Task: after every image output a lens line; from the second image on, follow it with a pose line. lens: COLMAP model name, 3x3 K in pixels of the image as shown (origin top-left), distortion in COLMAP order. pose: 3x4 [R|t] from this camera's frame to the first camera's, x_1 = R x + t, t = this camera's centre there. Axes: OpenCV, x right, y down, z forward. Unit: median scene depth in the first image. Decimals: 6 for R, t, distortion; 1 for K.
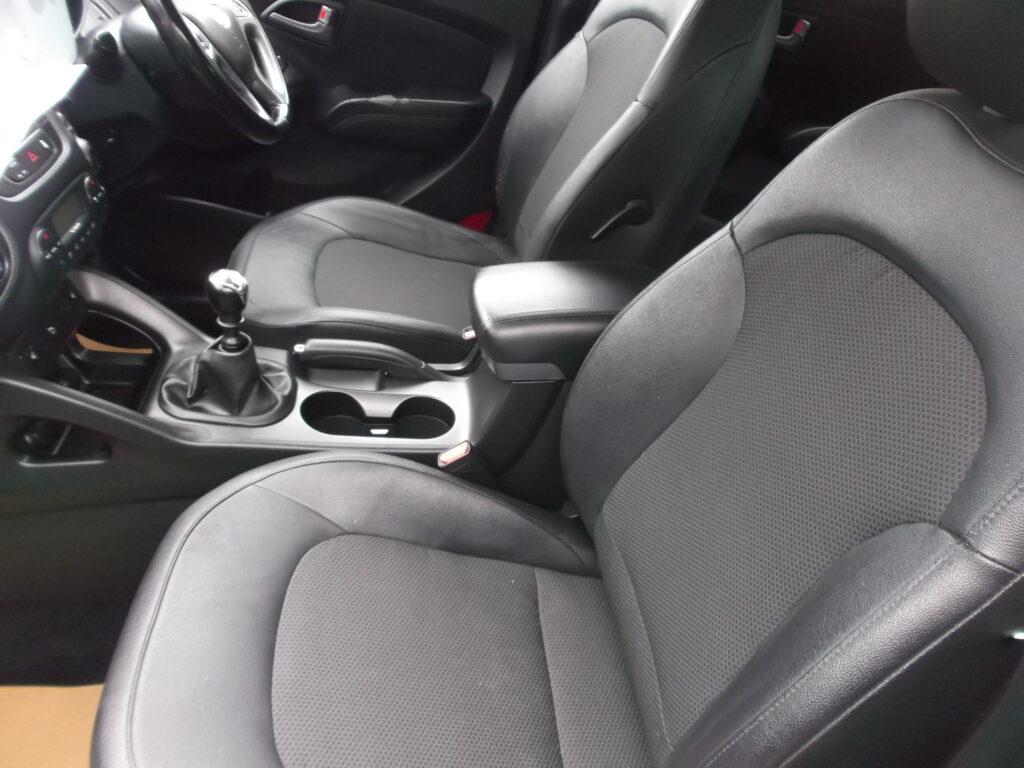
lens RADIAL K [[818.4, 0, 511.3], [0, 818.4, 377.9], [0, 0, 1]] dist [-0.050099, 0.014605]
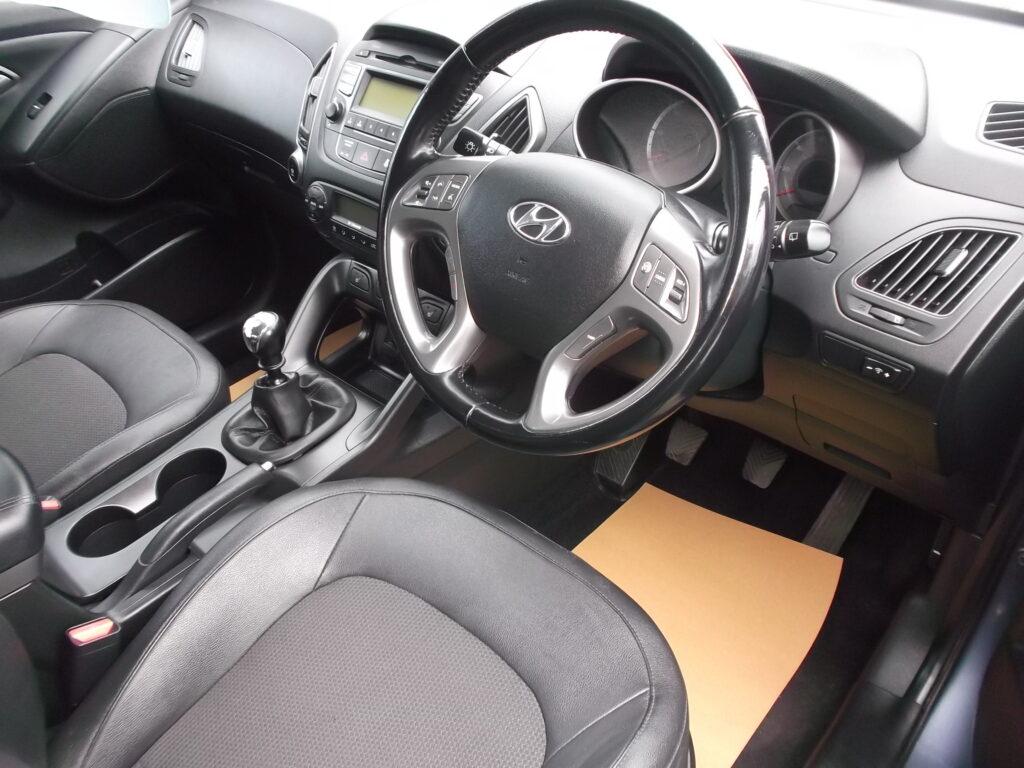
lens RADIAL K [[818.4, 0, 511.3], [0, 818.4, 377.9], [0, 0, 1]] dist [-0.050099, 0.014605]
pose [[-0.728706, 0.336797, -0.596284, 0.040908], [-0.428370, 0.455165, 0.780592, -0.960530], [0.534309, 0.824253, -0.187407, 1.355662]]
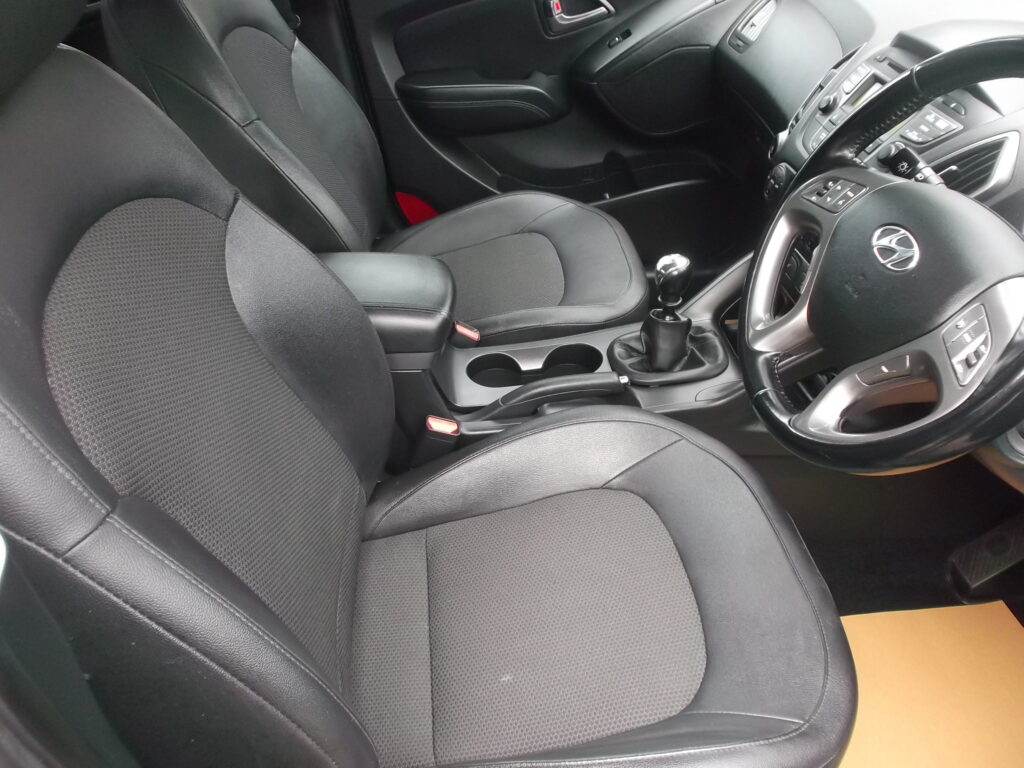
lens RADIAL K [[818.4, 0, 511.3], [0, 818.4, 377.9], [0, 0, 1]] dist [-0.050099, 0.014605]
pose [[-0.995611, -0.067004, -0.065341, -0.061399], [-0.083077, 0.311253, 0.946689, -1.079011], [-0.043095, 0.947962, -0.315453, 1.462372]]
